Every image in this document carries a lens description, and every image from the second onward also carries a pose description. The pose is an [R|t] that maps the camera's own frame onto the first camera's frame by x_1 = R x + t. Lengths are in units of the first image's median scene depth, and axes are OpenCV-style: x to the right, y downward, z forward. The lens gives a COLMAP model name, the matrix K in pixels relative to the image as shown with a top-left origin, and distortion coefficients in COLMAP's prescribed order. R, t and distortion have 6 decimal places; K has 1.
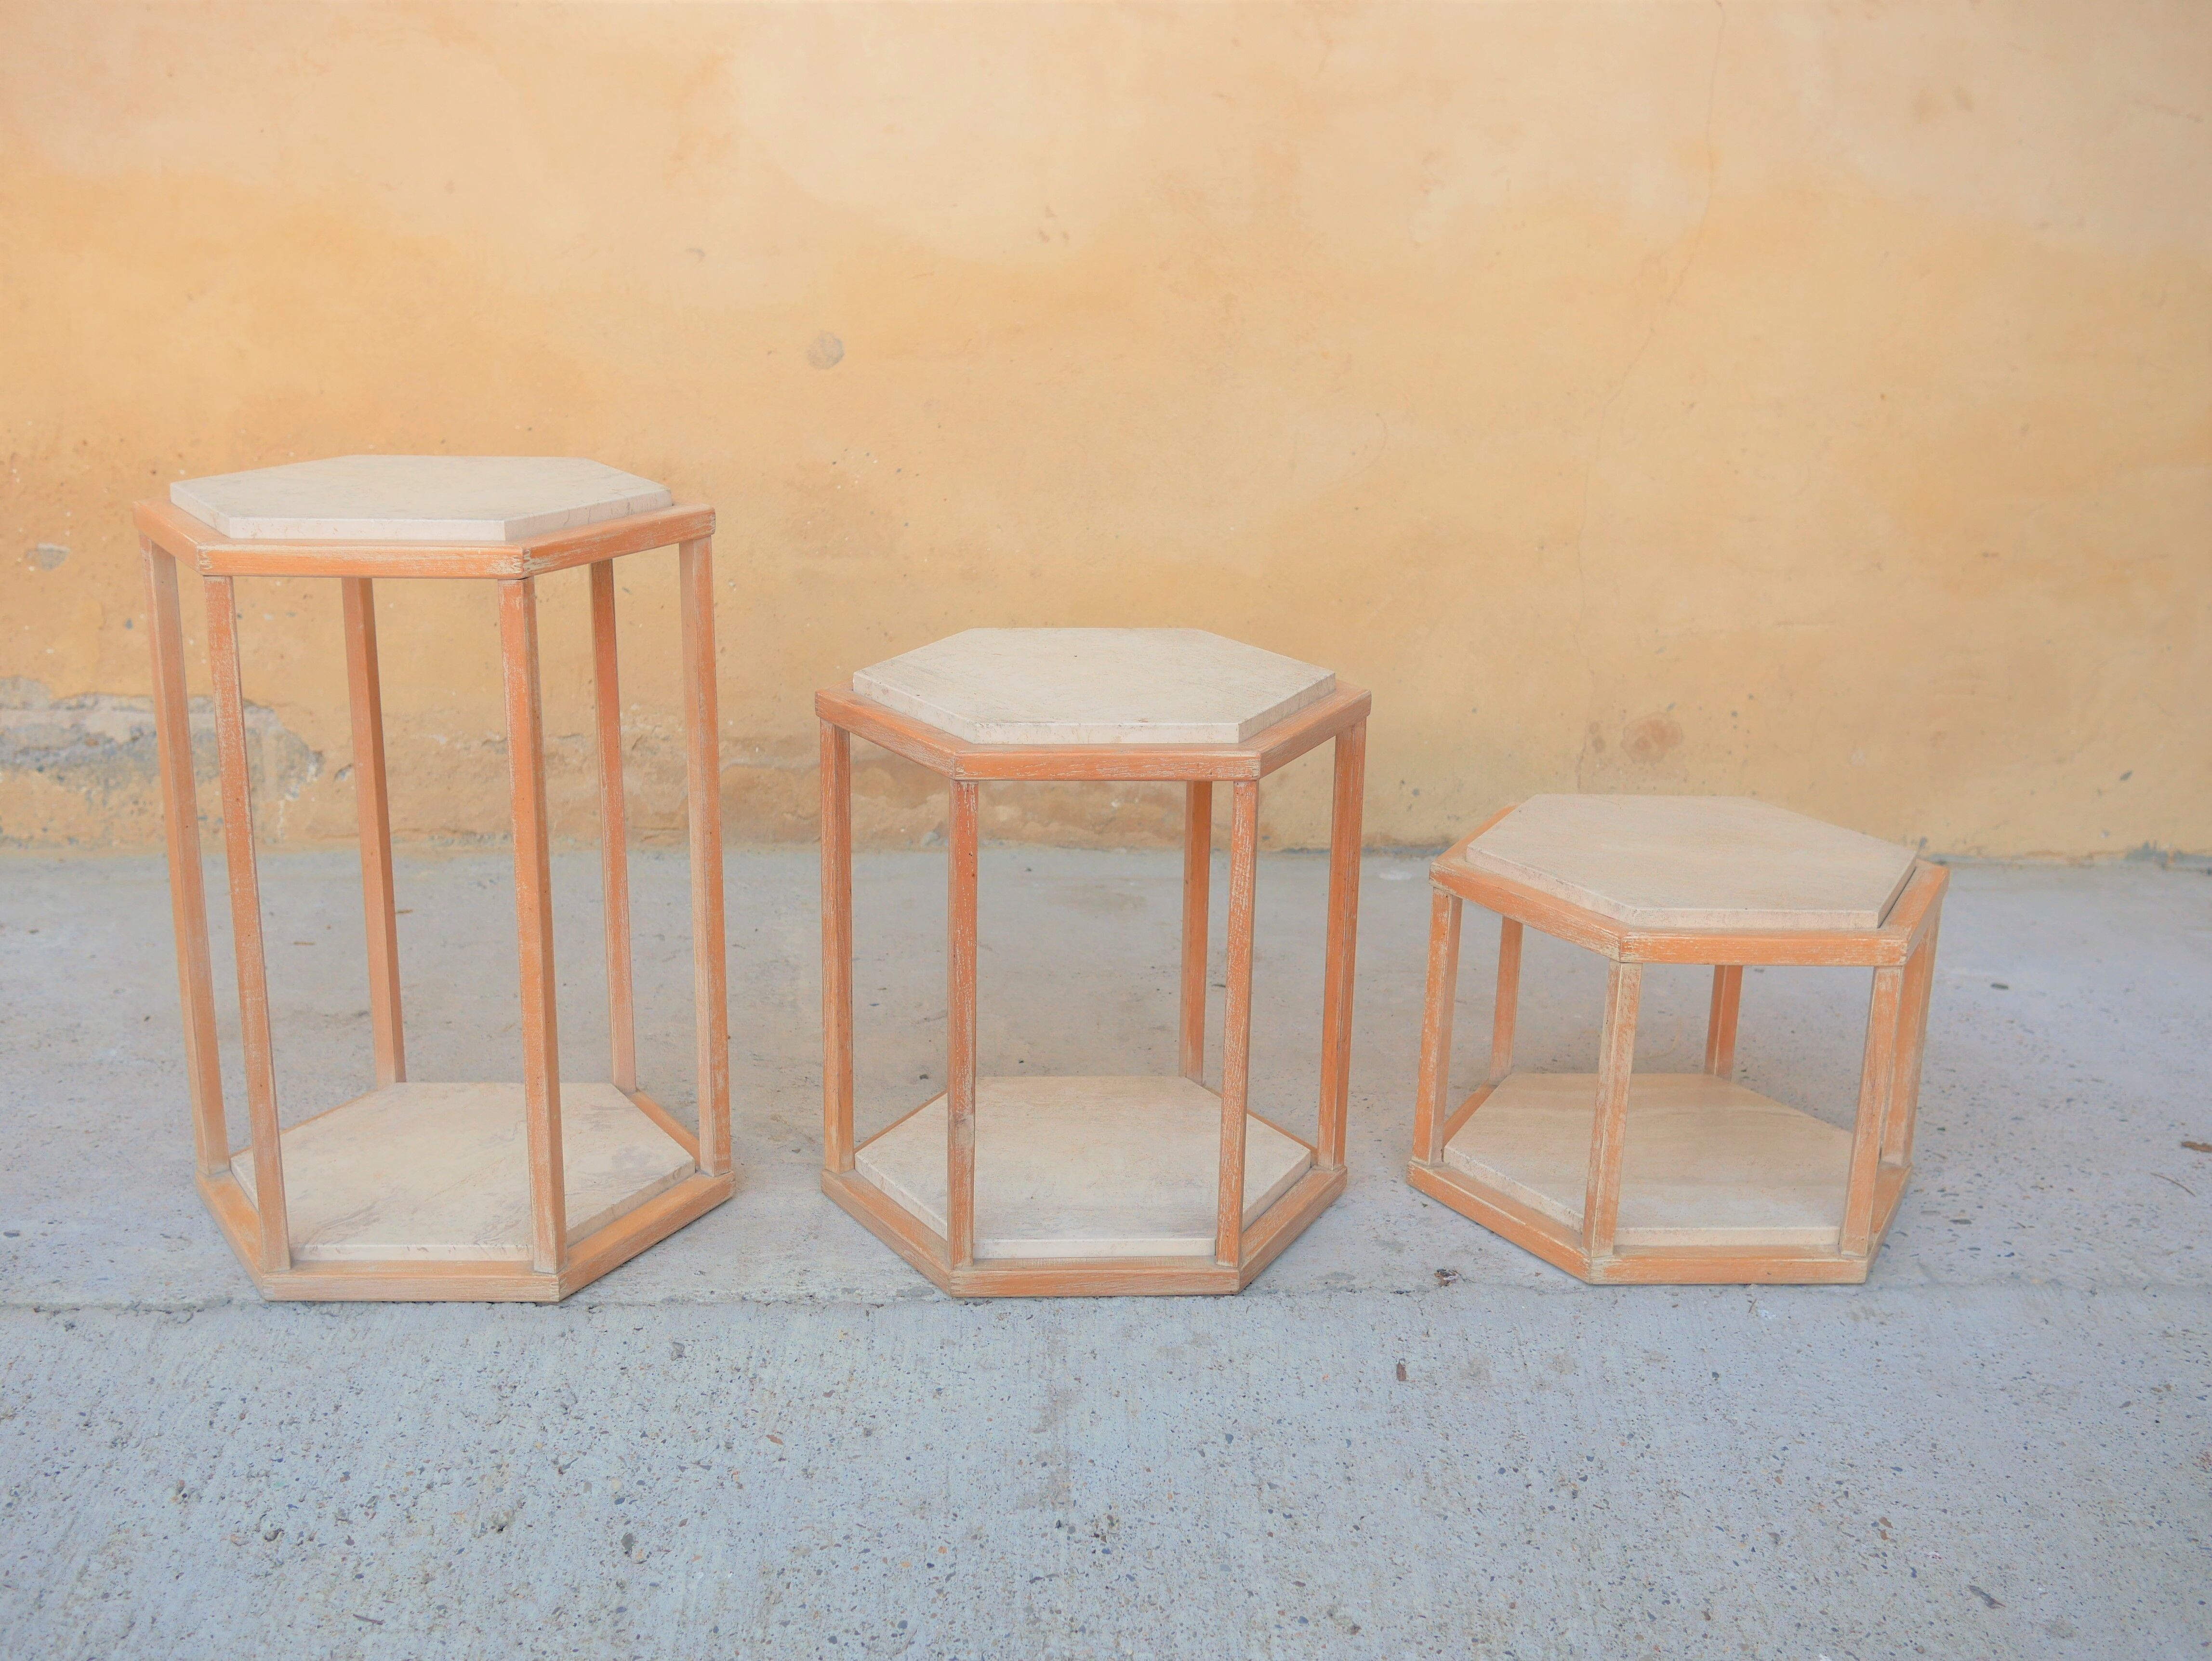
lens RADIAL K [[2472.6, 0, 1112.2], [0, 2472.6, 830.1], [0, 0, 1]] dist [-0.018053, 0.000000]
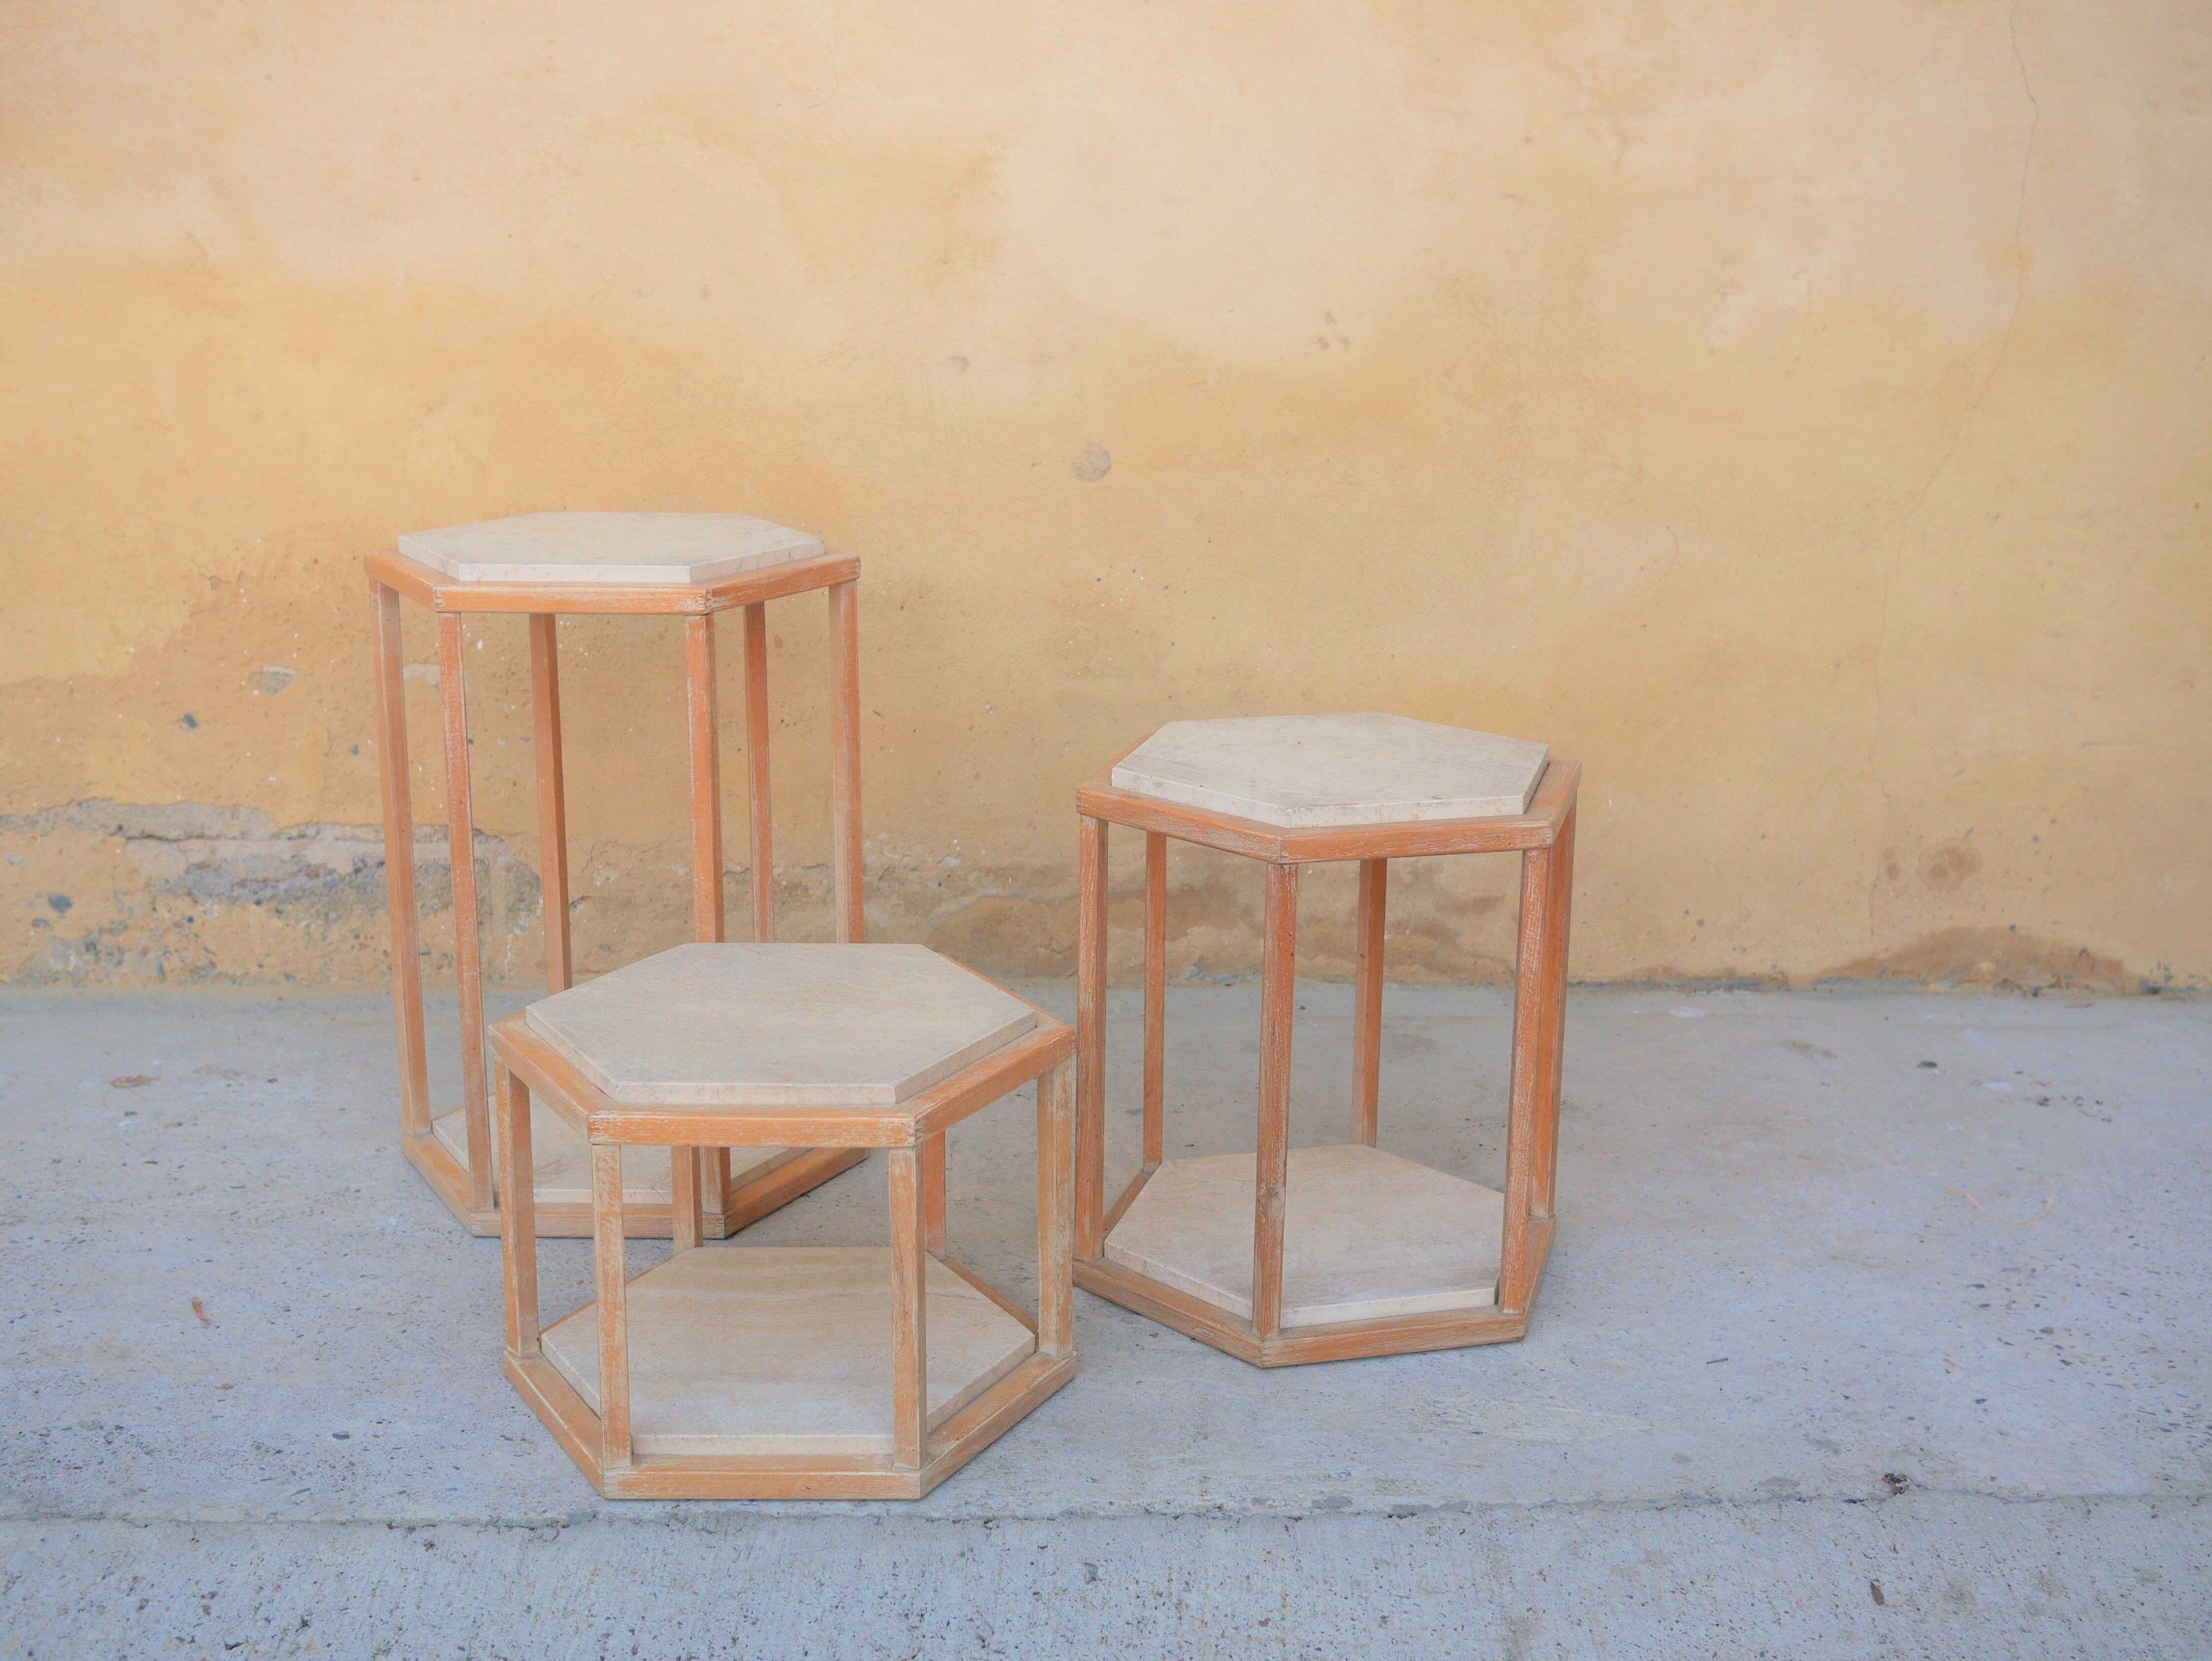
lens RADIAL K [[2530.3, 0, 1112.2], [0, 2530.3, 822.7], [0, 0, 1]] dist [-0.018659, 0.000000]
pose [[0.999958, -0.001797, -0.008977, -0.134611], [0.001502, 0.999459, -0.032859, -0.031693], [0.009031, 0.032844, 0.999420, 0.042530]]
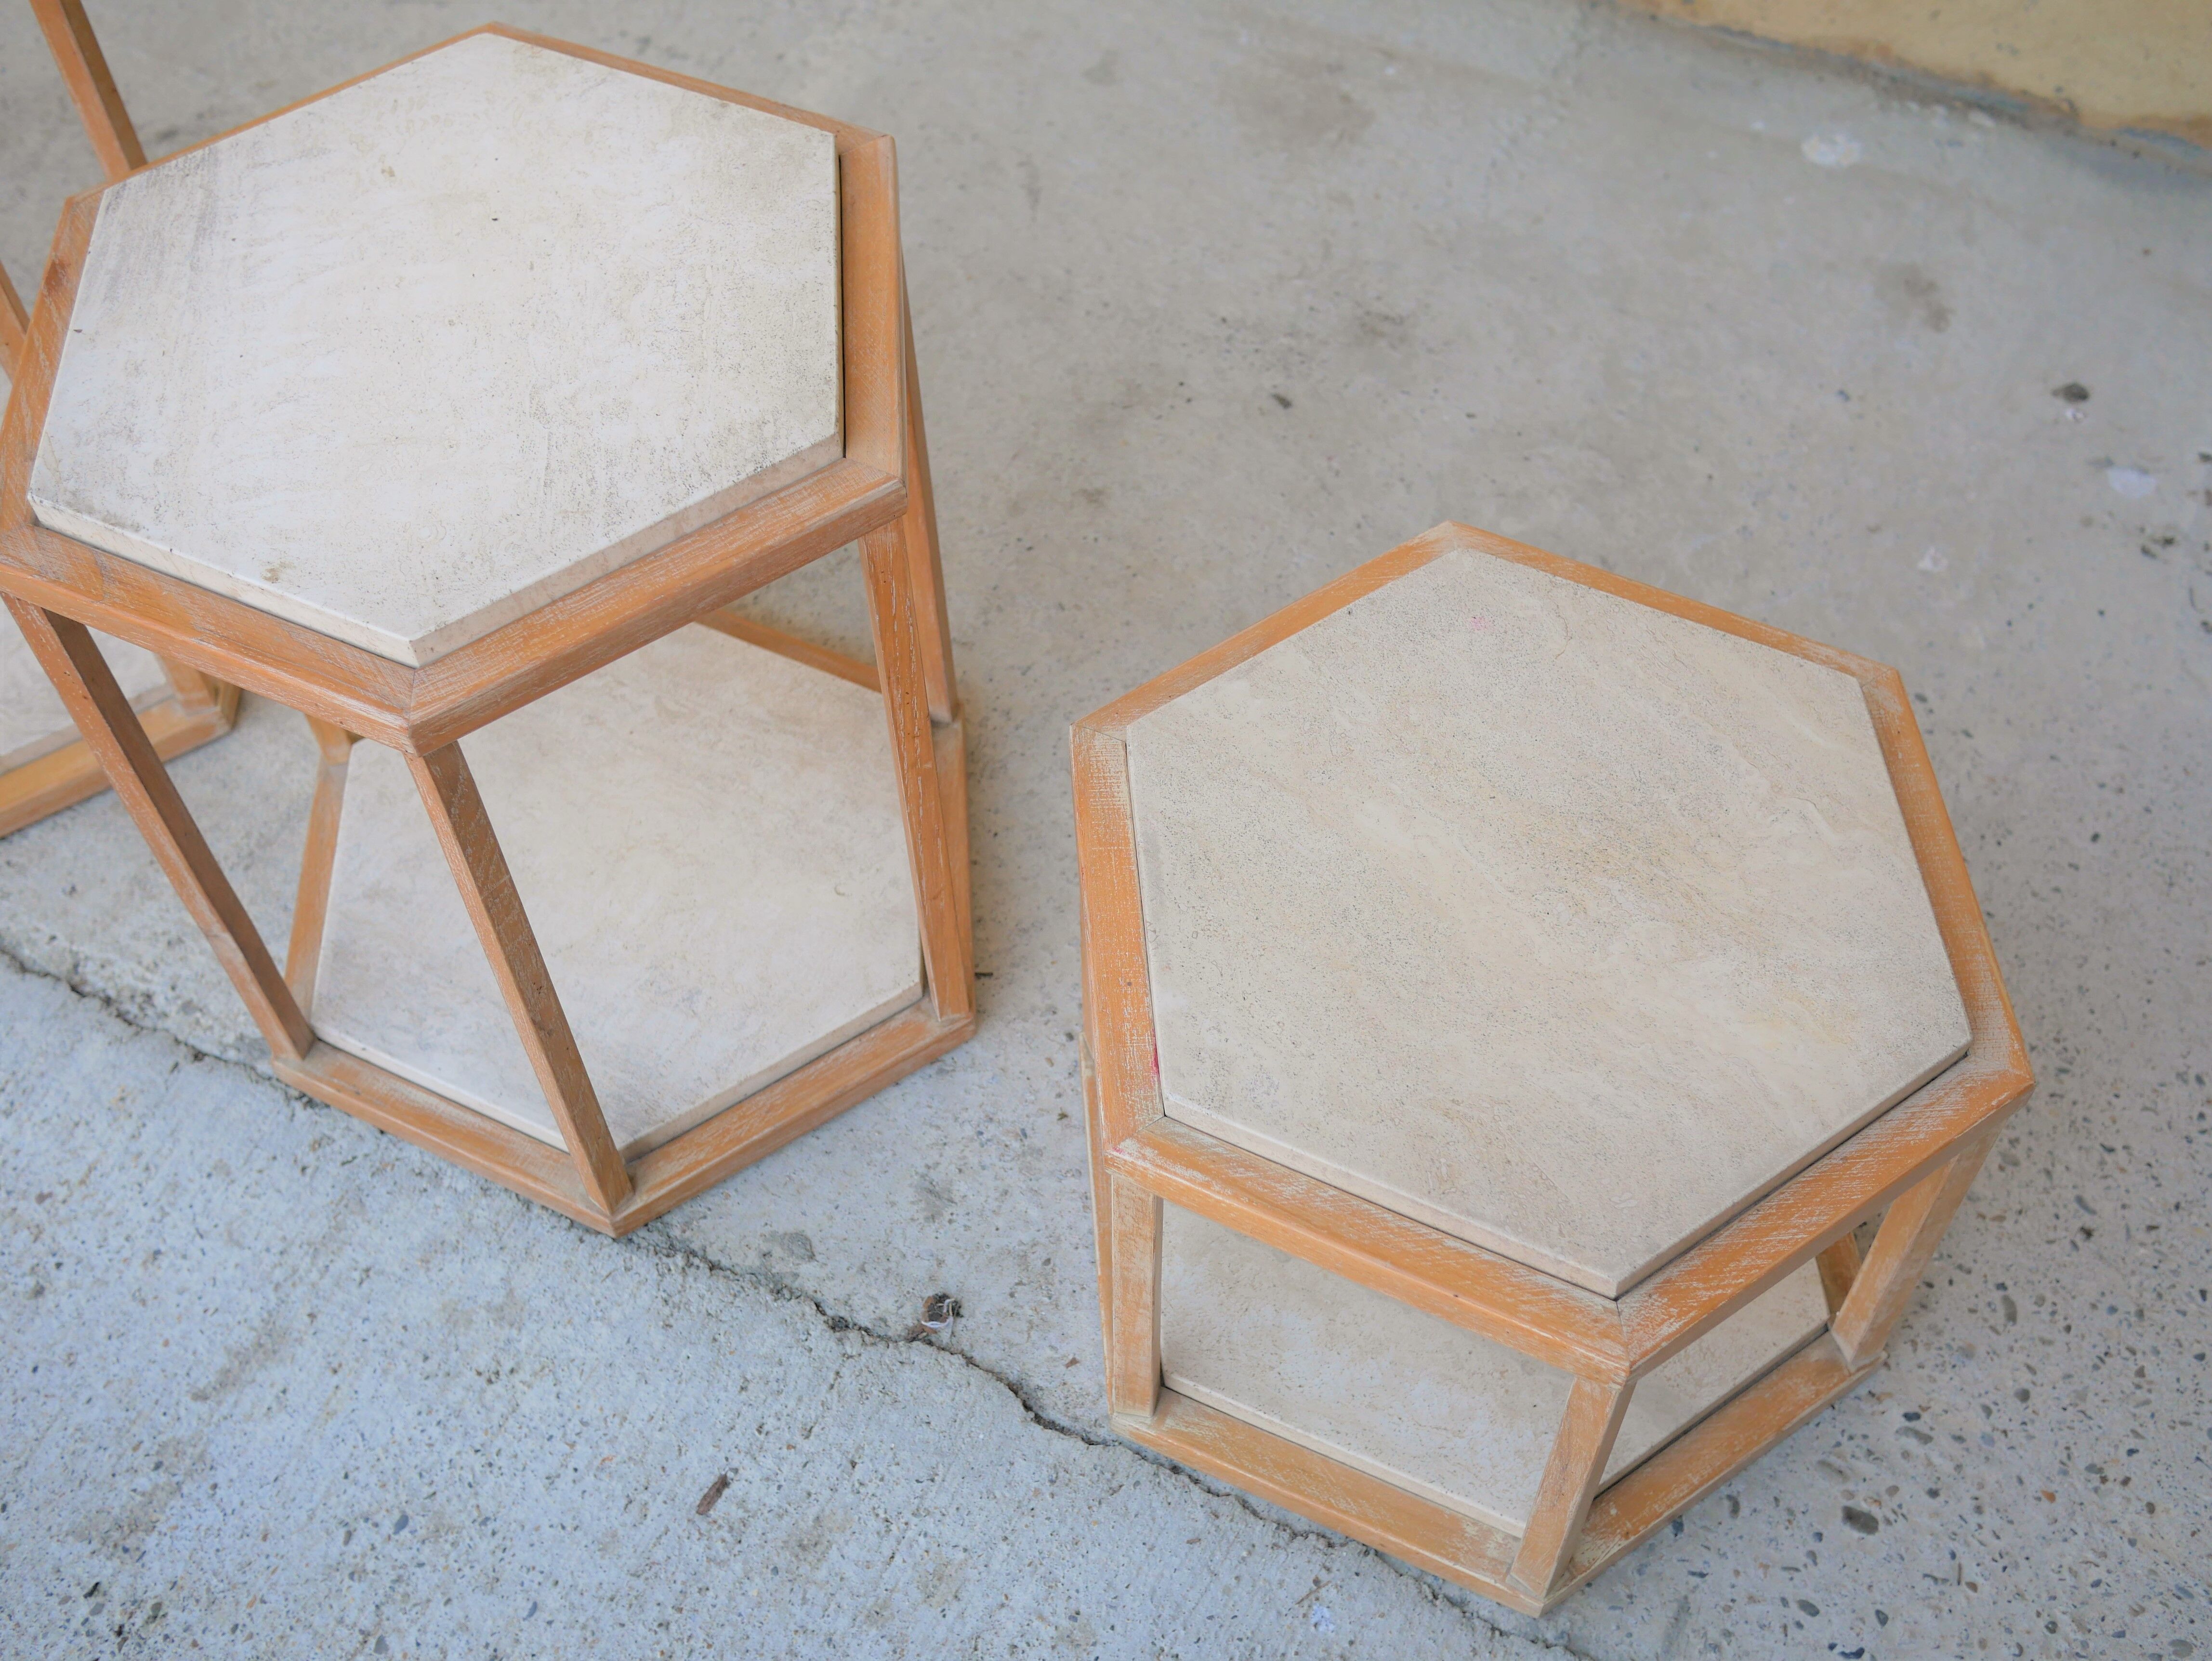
lens RADIAL K [[2472.5, 0, 1114.0], [0, 2472.5, 853.2], [0, 0, 1]] dist [-0.018053, 0.000000]
pose [[0.869935, 0.375071, -0.320211, 0.305883], [-0.098301, 0.768144, 0.632686, -0.296639], [0.483270, -0.518919, 0.705105, 0.566567]]
